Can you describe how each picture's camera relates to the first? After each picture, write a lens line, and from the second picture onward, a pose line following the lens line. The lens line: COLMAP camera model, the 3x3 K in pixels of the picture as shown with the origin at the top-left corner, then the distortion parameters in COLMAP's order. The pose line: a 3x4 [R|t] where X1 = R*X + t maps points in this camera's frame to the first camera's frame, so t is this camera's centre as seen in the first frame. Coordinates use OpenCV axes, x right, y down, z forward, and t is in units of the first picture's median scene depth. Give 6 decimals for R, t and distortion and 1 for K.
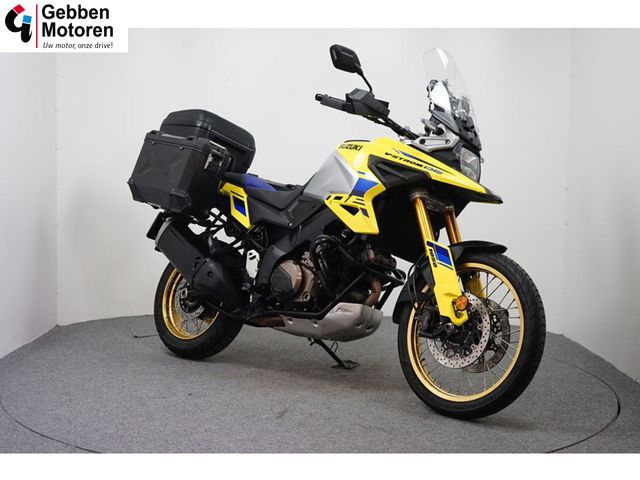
lens RADIAL K [[920.2, 0, 319.4], [0, 920.2, 238.6], [0, 0, 1]] dist [0.021163, 0.000000]
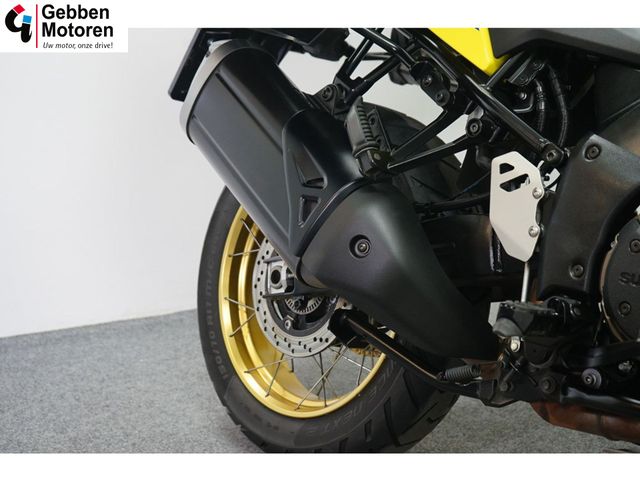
lens RADIAL K [[1129.3, 0, 320.1], [0, 1129.3, 237.6], [0, 0, 1]] dist [-0.015101, 0.000000]
pose [[0.990341, -0.017282, -0.137575, -0.083597], [0.040044, 0.985572, 0.164452, -0.019920], [0.132748, -0.168372, 0.976744, 0.666002]]
